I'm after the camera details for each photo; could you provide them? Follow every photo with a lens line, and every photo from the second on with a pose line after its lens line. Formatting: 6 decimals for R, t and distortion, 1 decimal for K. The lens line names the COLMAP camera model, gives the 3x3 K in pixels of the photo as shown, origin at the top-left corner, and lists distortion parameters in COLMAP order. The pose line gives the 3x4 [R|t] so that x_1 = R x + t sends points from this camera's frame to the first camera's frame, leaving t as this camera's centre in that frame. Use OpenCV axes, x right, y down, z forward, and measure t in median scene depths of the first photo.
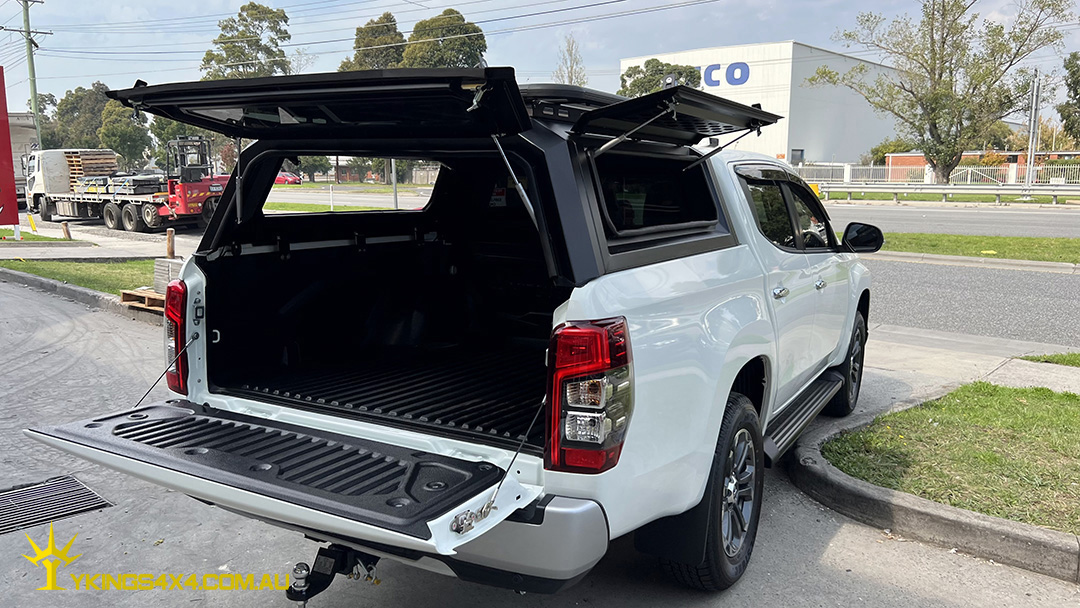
lens RADIAL K [[819.2, 0, 537.5], [0, 819.2, 305.9], [0, 0, 1]] dist [0.049626, -0.055196]
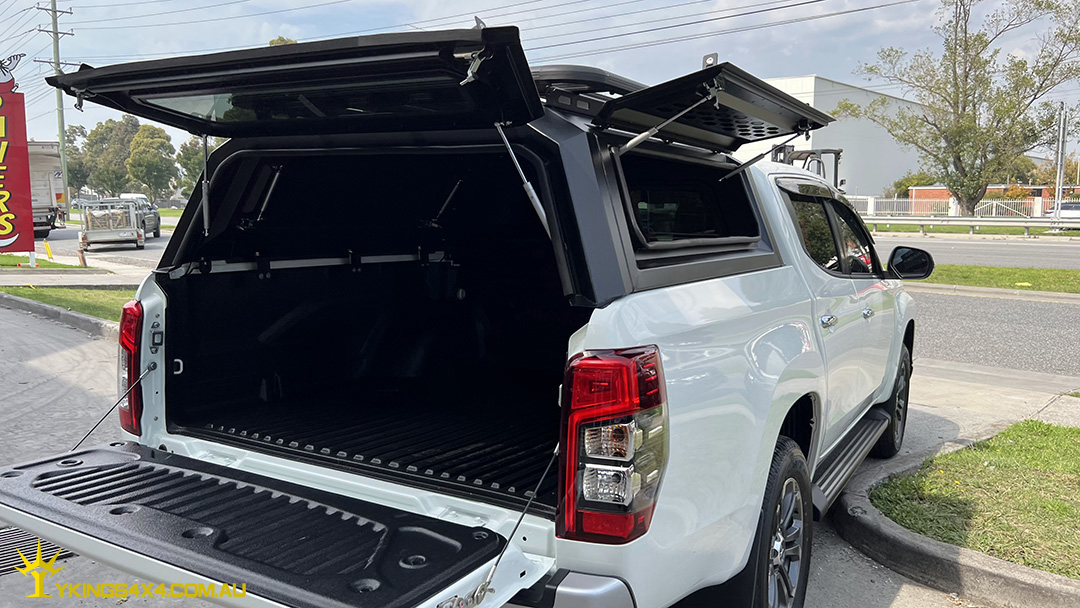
lens RADIAL K [[819.2, 0, 548.9], [0, 819.2, 299.0], [0, 0, 1]] dist [0.049626, -0.055196]
pose [[0.999898, 0.005128, -0.013331, 0.006095], [-0.005740, 0.998911, -0.046307, 0.003300], [0.013079, 0.046379, 0.998838, 0.112045]]
